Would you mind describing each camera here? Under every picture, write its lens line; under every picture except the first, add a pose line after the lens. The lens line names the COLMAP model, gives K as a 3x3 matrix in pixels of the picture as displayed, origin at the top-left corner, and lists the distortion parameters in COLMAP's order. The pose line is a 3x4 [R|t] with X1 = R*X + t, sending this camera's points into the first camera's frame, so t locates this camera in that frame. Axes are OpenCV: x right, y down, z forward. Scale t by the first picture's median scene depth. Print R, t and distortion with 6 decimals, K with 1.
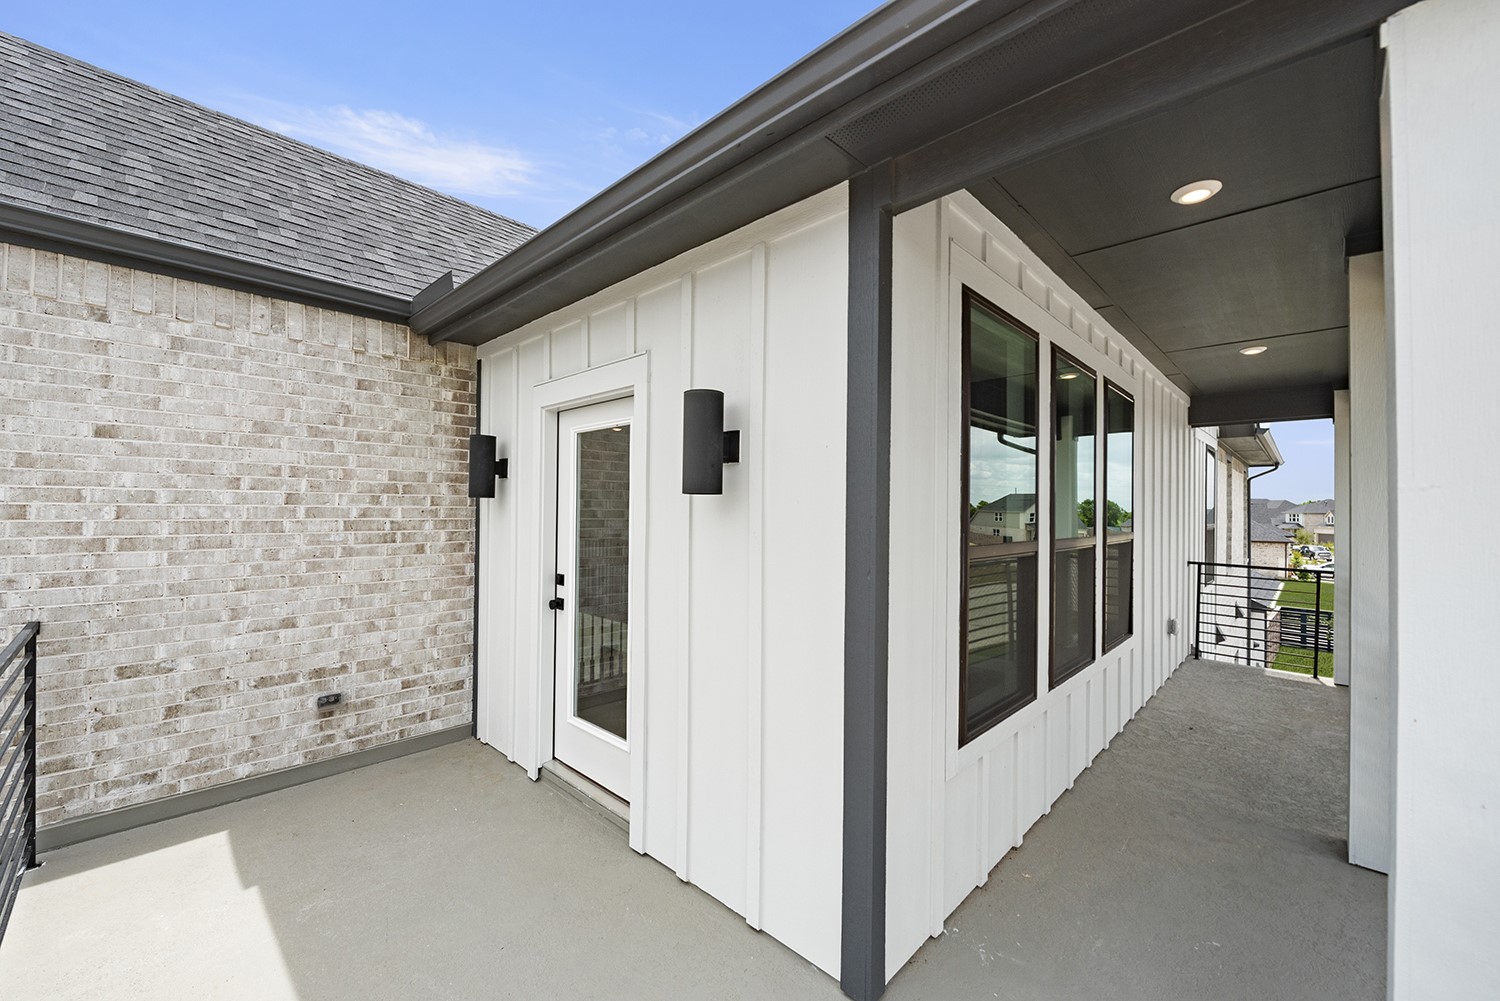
lens RADIAL K [[594.8, 0, 735.0], [0, 594.8, 510.0], [0, 0, 1]] dist [-0.014786, -0.000266]
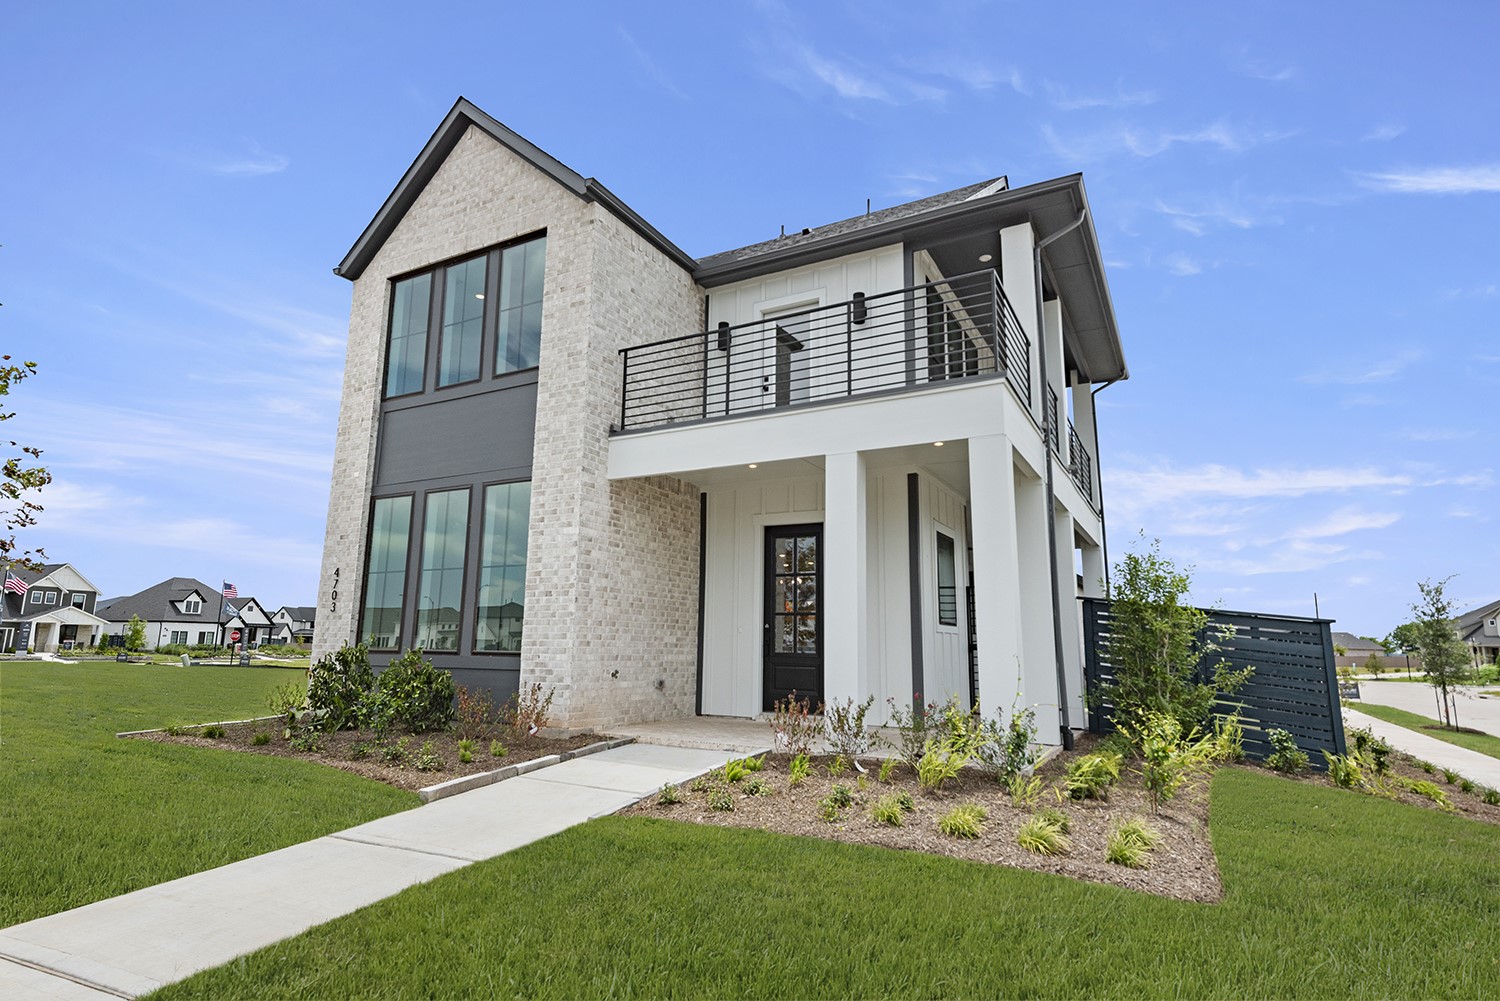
lens RADIAL K [[793.8, 0, 752.4], [0, 793.8, 491.3], [0, 0, 1]] dist [-0.011605, -0.001106]
pose [[0.960384, 0.046446, 0.274783, -1.333073], [0.006048, 0.982308, -0.187174, 1.275419], [-0.278615, 0.181420, 0.943112, -2.109465]]
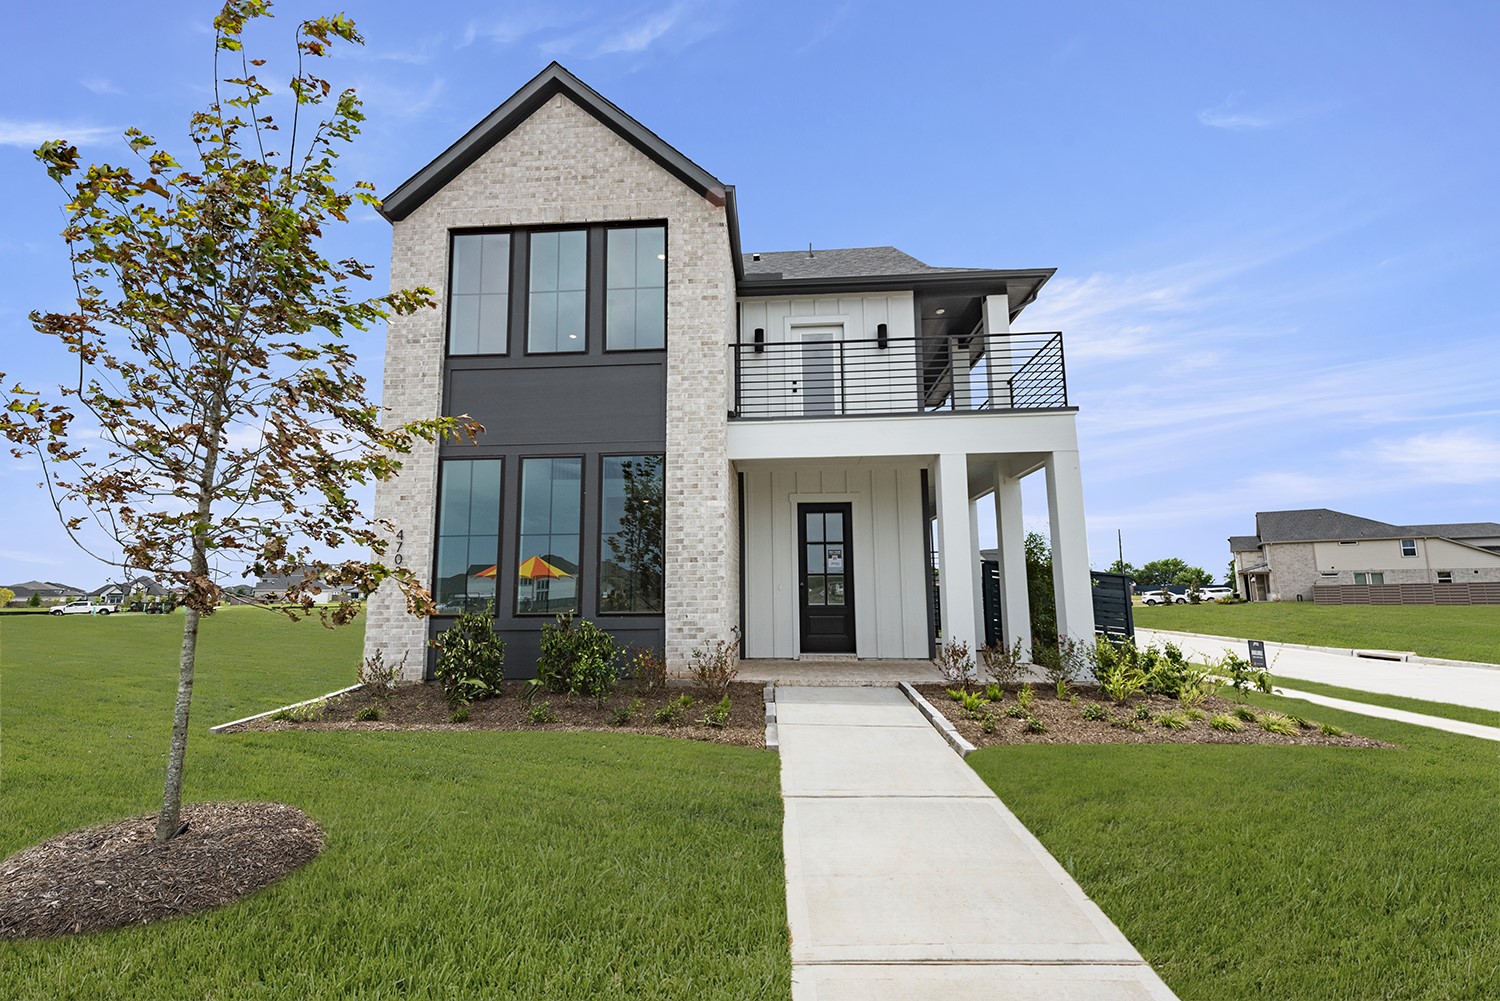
lens RADIAL K [[625.9, 0, 750.0], [0, 625.9, 500.5], [0, 0, 1]] dist [-0.000757, 0.000048]
pose [[0.747669, 0.067711, 0.660610, -2.706893], [0.024037, 0.991377, -0.128819, 1.193006], [-0.663636, 0.112193, 0.739594, -1.182367]]
